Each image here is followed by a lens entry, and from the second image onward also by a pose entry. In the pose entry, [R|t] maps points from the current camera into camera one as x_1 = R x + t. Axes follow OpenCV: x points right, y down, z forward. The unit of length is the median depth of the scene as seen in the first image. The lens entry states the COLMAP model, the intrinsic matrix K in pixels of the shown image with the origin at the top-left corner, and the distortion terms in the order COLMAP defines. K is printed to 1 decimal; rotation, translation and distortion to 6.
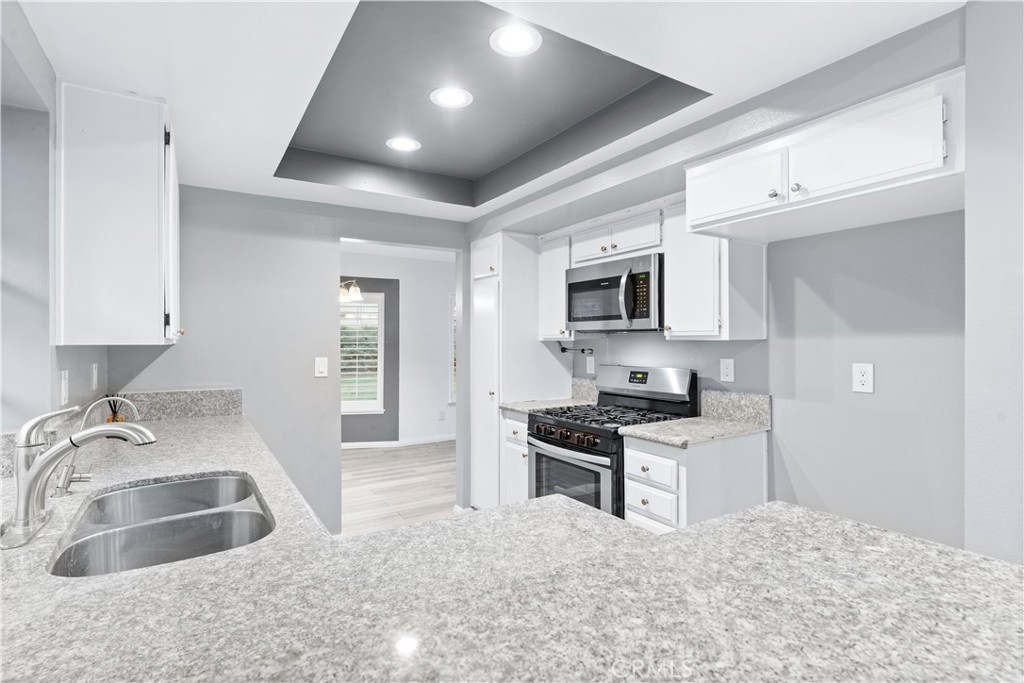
lens RADIAL K [[498.0, 0, 501.7], [0, 498.0, 340.9], [0, 0, 1]] dist [-0.012499, -0.000737]
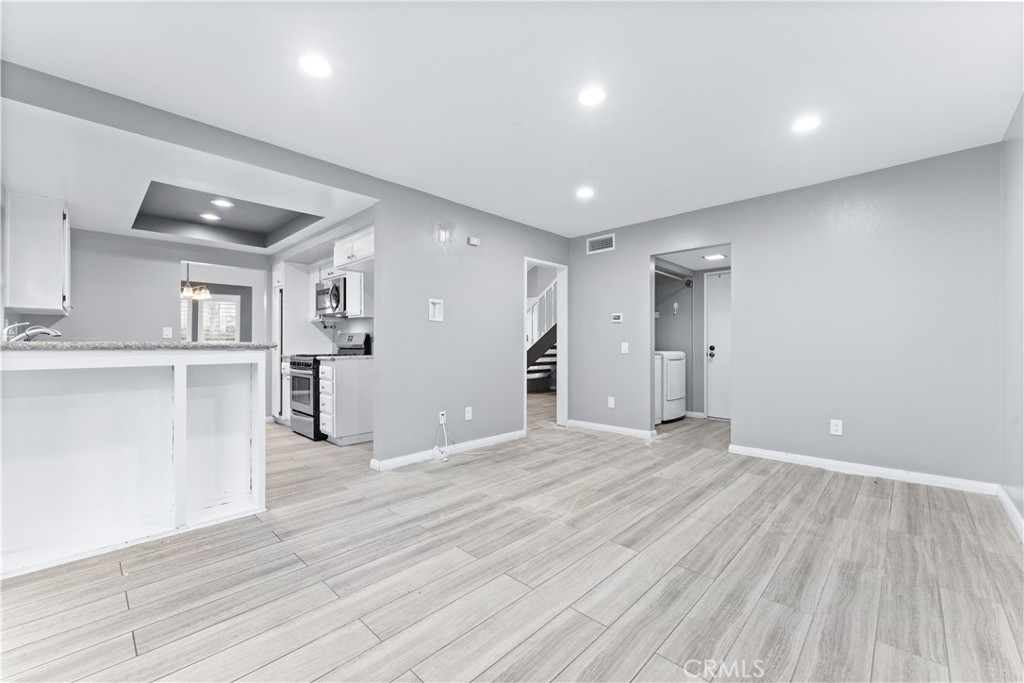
lens RADIAL K [[415.4, 0, 510.4], [0, 415.4, 341.5], [0, 0, 1]] dist [0.000263, 0.000505]
pose [[0.969760, 0.004749, 0.244013, 0.547865], [-0.003085, 0.999969, -0.007203, 0.106217], [-0.244040, 0.006232, 0.969745, -0.874323]]
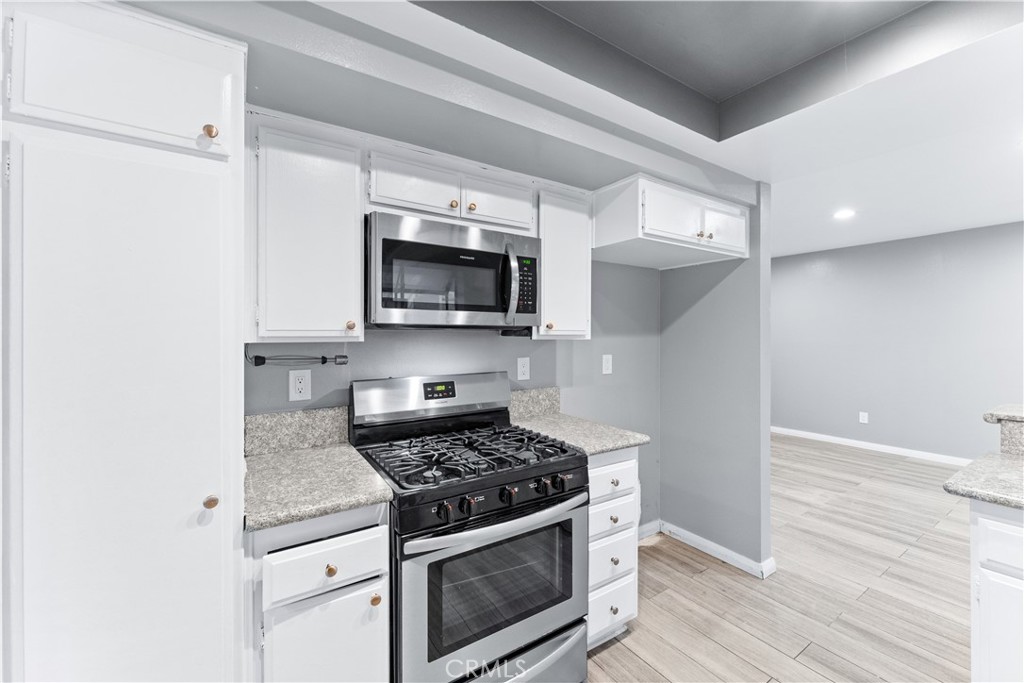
lens RADIAL K [[415.4, 0, 519.1], [0, 415.4, 335.4], [0, 0, 1]] dist [0.000263, 0.000505]
pose [[-0.037300, 0.006129, 0.999285, -0.386416], [0.004707, 0.999971, -0.005957, -0.004486], [-0.999293, 0.004481, -0.037328, 1.006259]]
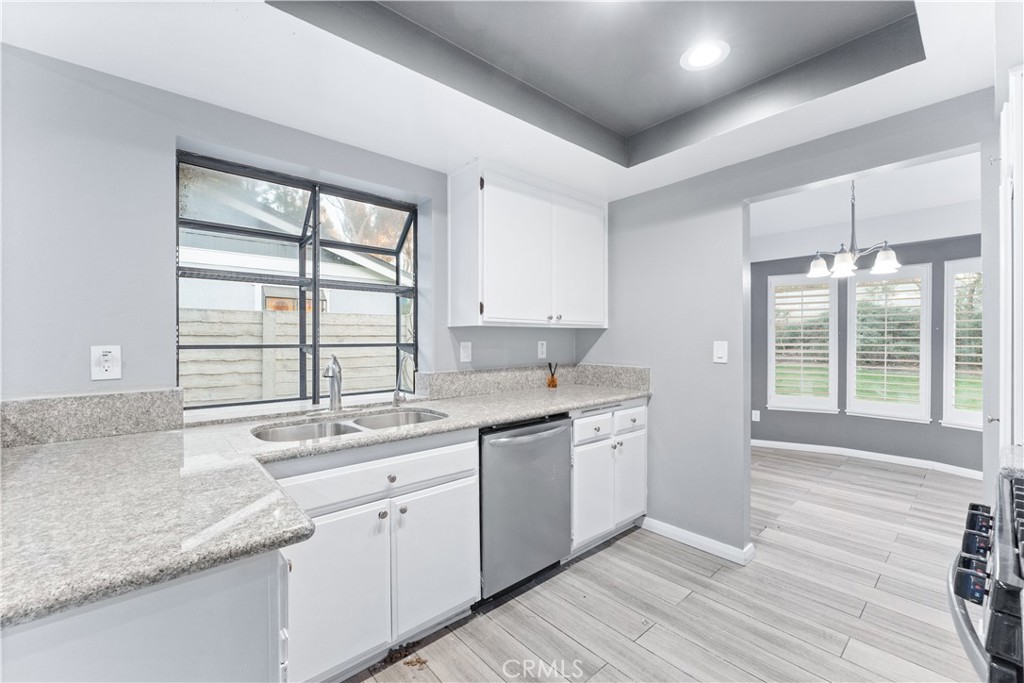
lens RADIAL K [[415.4, 0, 512.9], [0, 415.4, 339.4], [0, 0, 1]] dist [0.000263, 0.000505]
pose [[0.158888, 0.004927, -0.987284, 0.369324], [0.005280, 0.999969, 0.005840, 0.027996], [0.987283, -0.006141, 0.158857, 0.607109]]
